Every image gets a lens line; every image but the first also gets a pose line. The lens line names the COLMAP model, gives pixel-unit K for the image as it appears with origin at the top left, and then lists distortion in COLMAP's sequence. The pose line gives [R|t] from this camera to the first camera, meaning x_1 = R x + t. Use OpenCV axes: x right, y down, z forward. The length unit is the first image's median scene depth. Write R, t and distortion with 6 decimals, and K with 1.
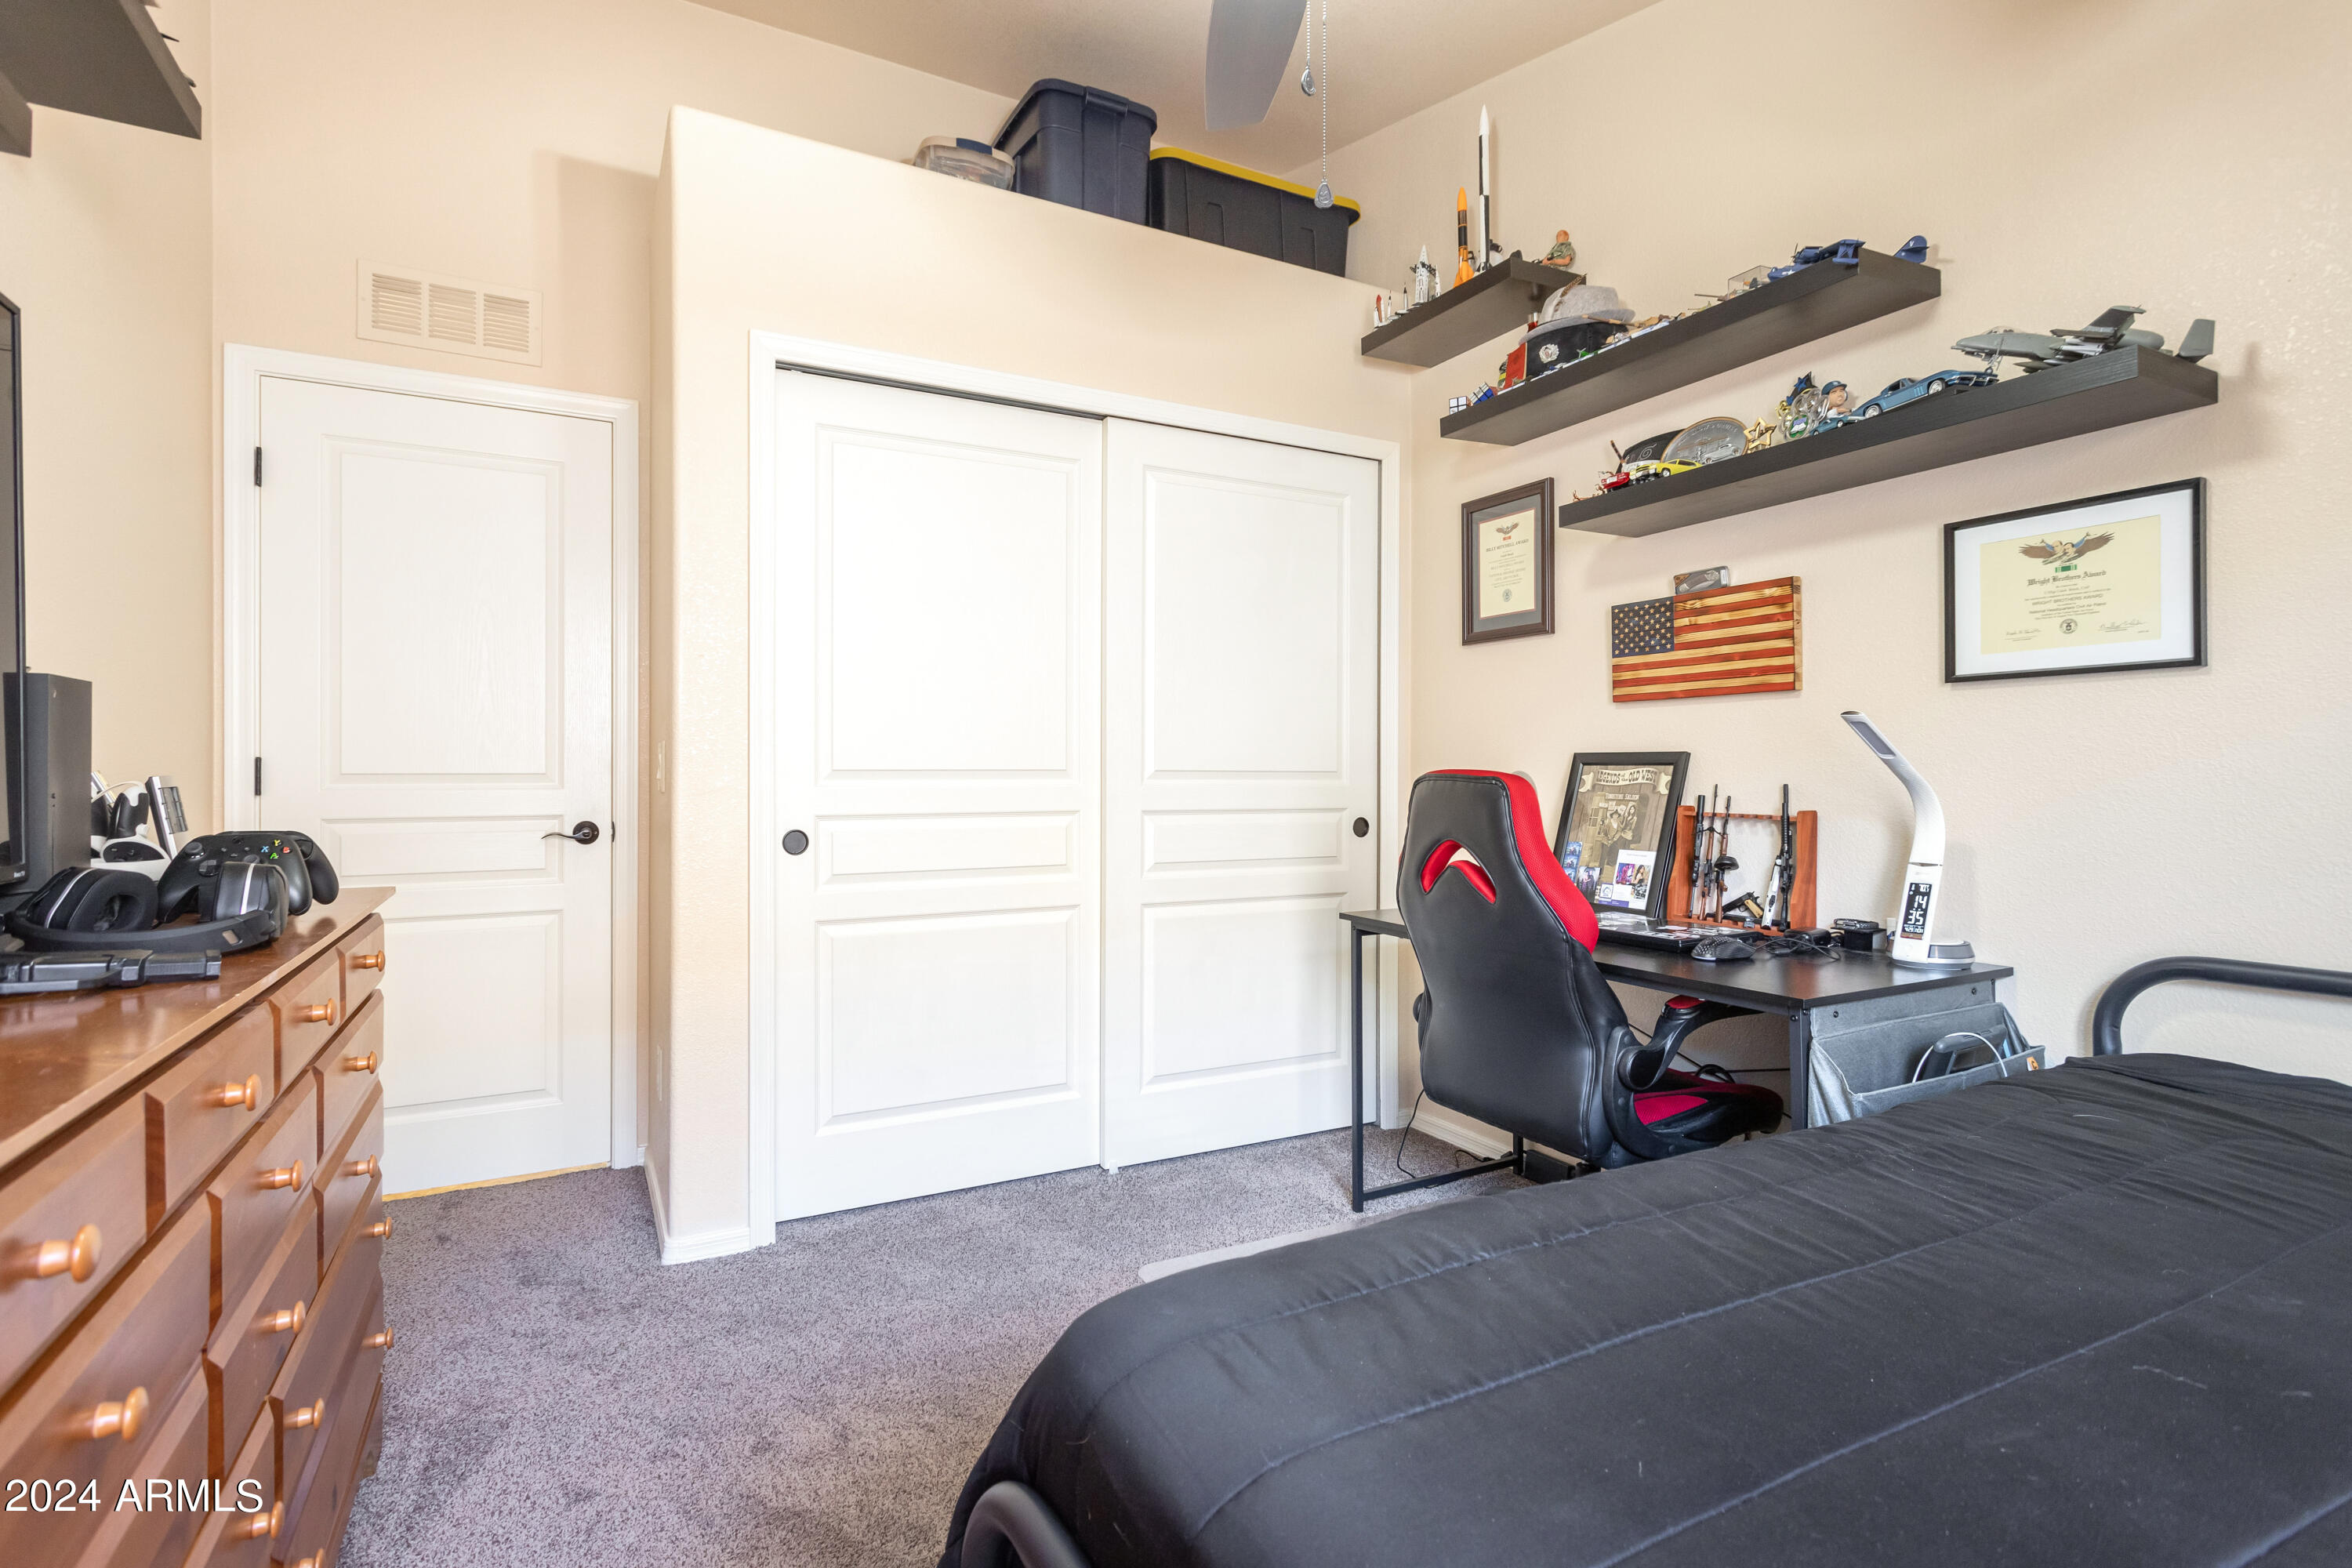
lens RADIAL K [[1128.2, 0, 1171.8], [0, 1128.2, 777.8], [0, 0, 1]] dist [0.002652, 0.000997]
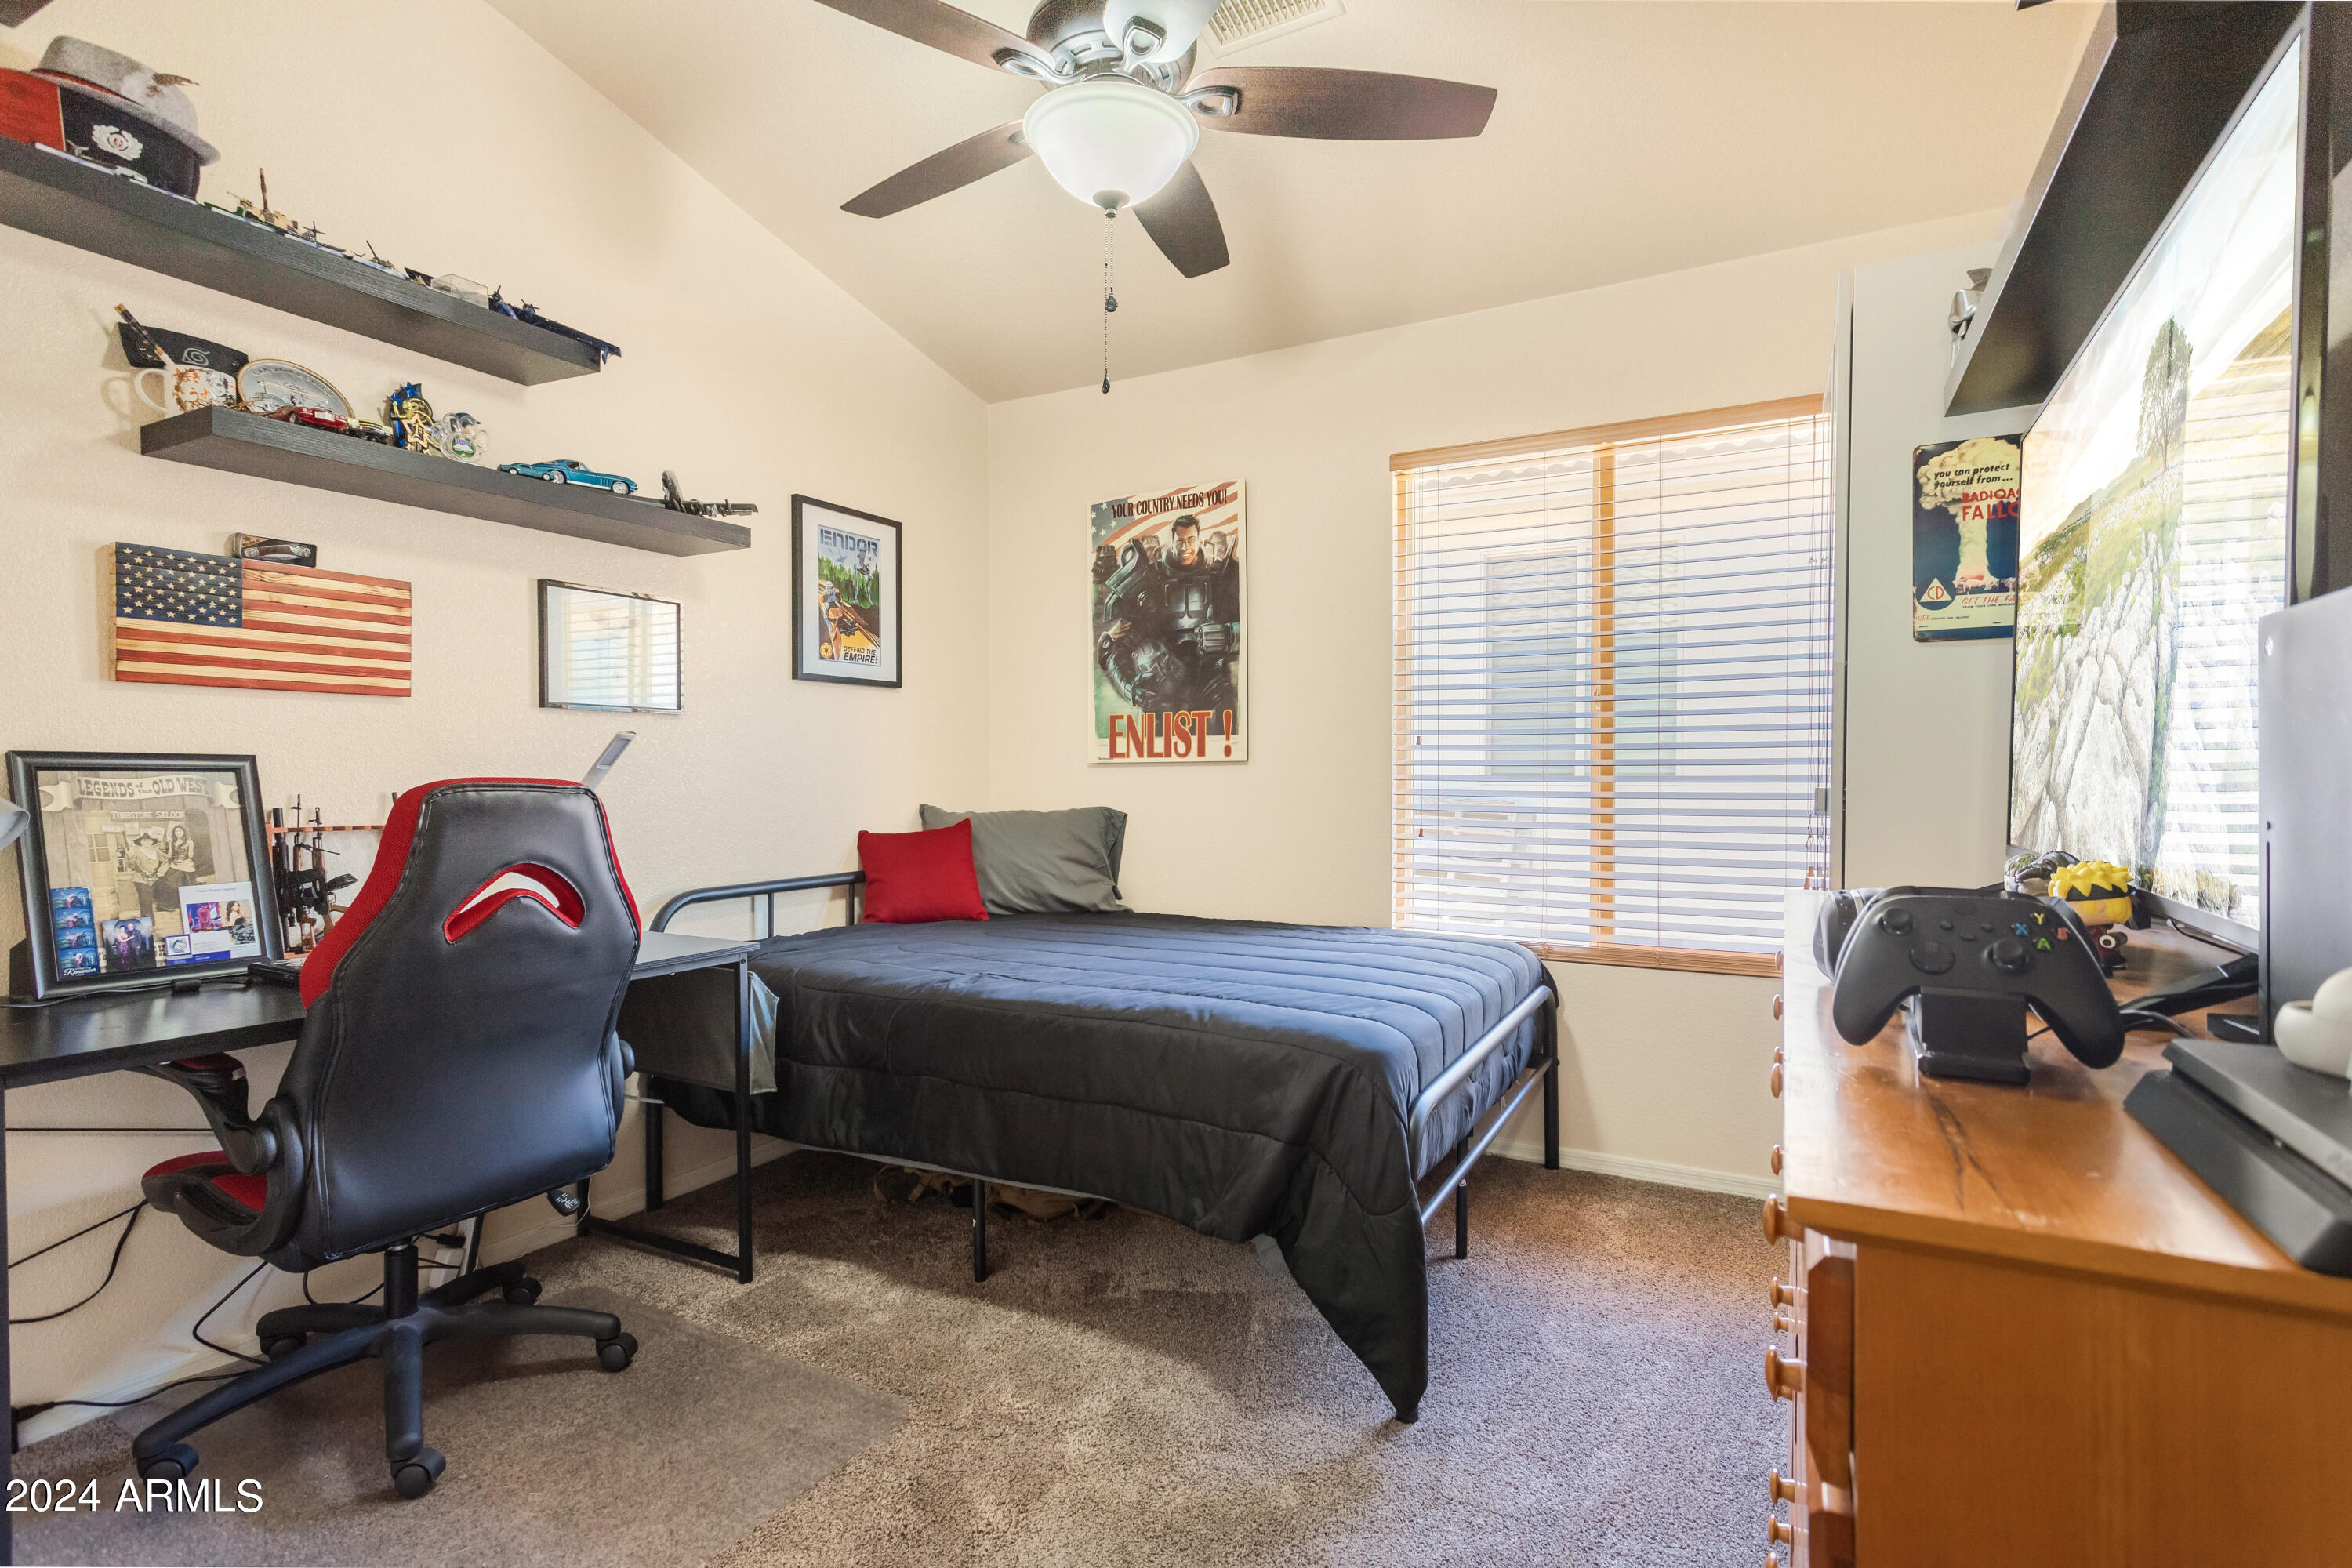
lens RADIAL K [[1128.2, 0, 1171.8], [0, 1128.2, 777.8], [0, 0, 1]] dist [0.002652, 0.000997]
pose [[-0.550813, -0.007385, 0.834596, -0.578696], [-0.001796, 0.999969, 0.007663, -0.013967], [-0.834627, 0.002722, -0.550810, 0.883743]]
